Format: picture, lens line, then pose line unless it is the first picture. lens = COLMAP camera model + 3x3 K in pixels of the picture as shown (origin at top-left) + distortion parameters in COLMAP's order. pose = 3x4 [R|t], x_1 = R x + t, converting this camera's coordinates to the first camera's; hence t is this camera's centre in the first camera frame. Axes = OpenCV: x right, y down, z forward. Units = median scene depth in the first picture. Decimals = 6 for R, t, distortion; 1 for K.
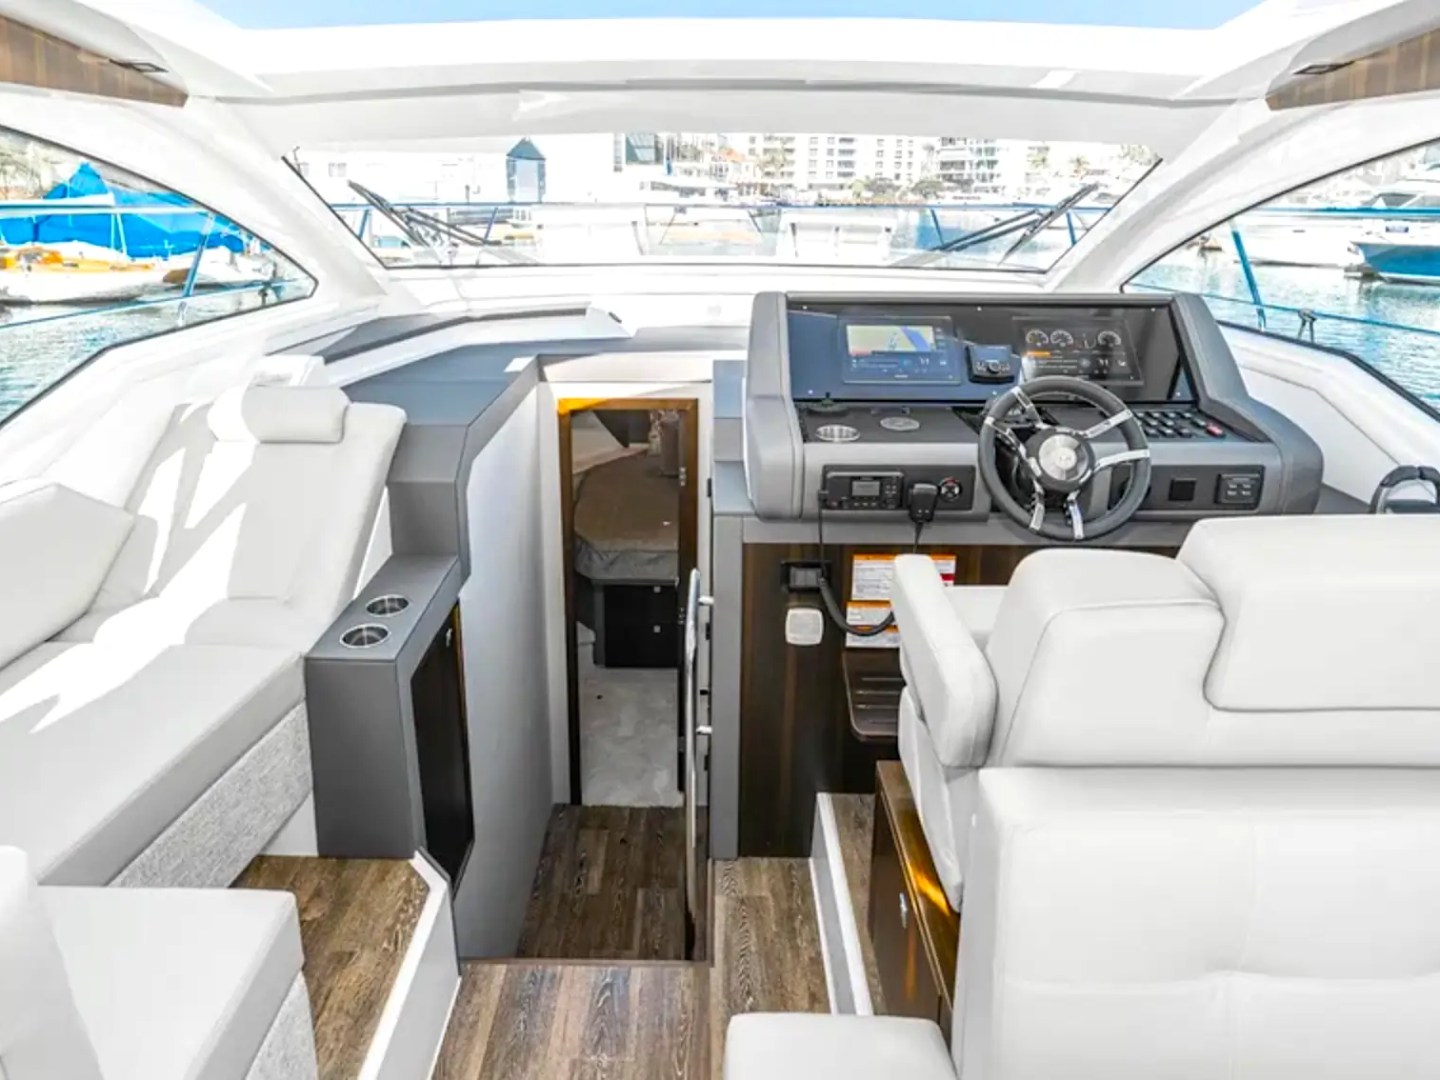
lens RADIAL K [[1125.8, 0, 720.0], [0, 1125.8, 540.0], [0, 0, 1]] dist [0.013598, 0.007350]
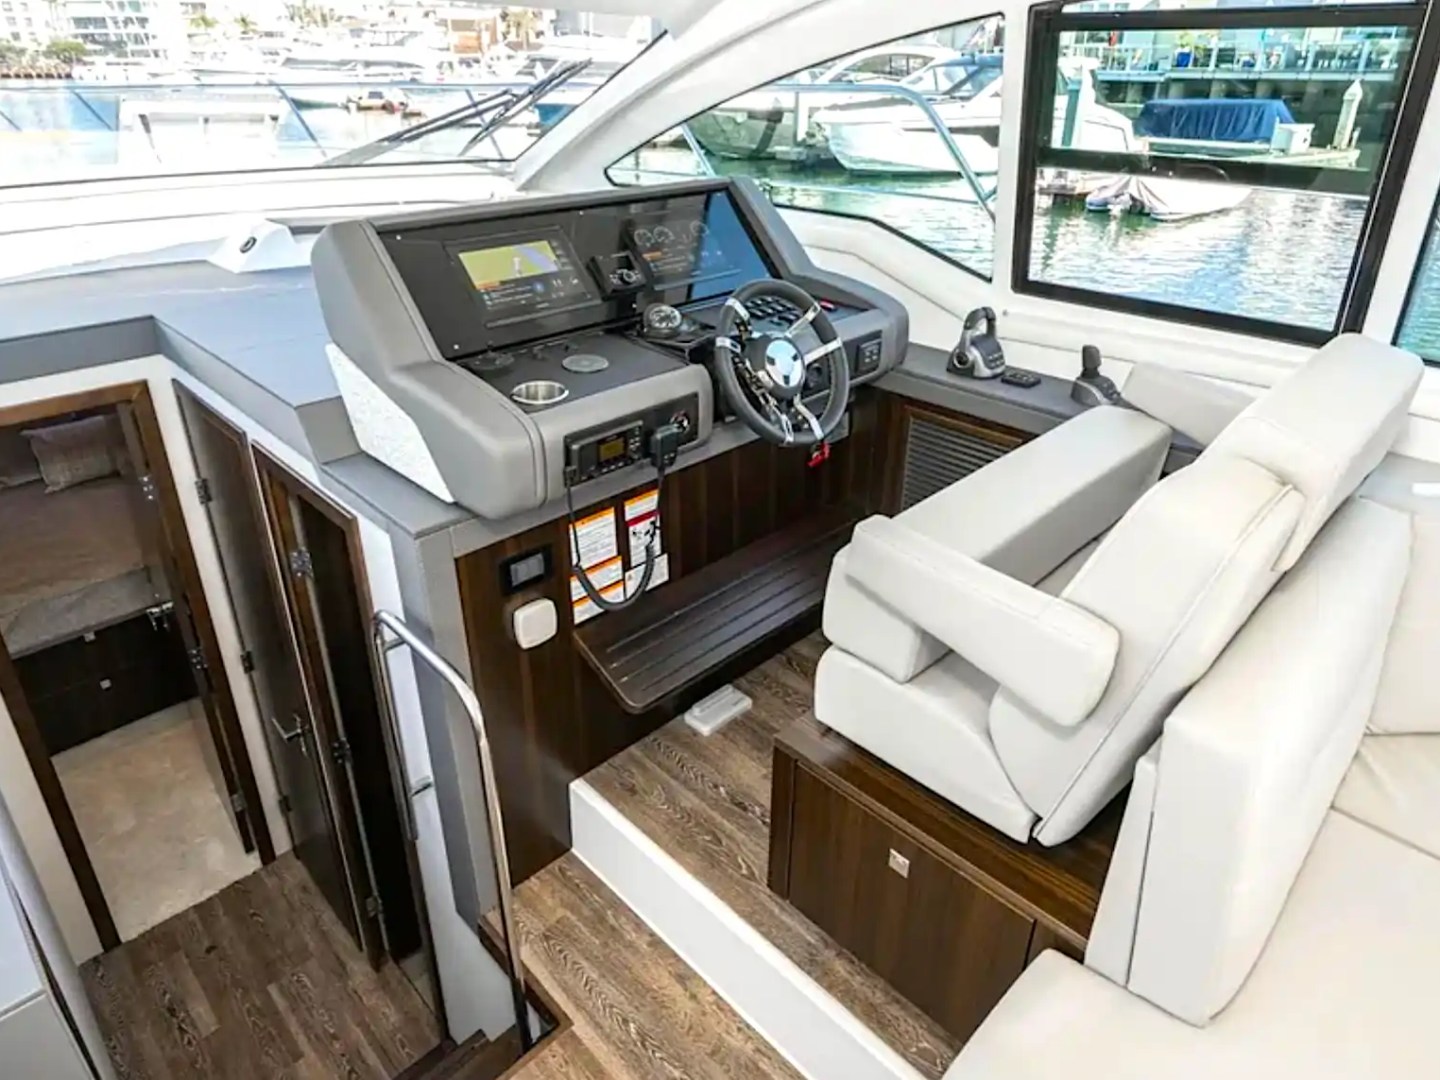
lens RADIAL K [[975.4, 0, 723.0], [0, 975.4, 534.5], [0, 0, 1]] dist [0.007990, 0.006572]
pose [[0.658807, -0.343059, 0.669540, -0.210257], [0.229967, 0.939210, 0.254952, -0.098000], [-0.716302, -0.013992, 0.697650, 0.270436]]
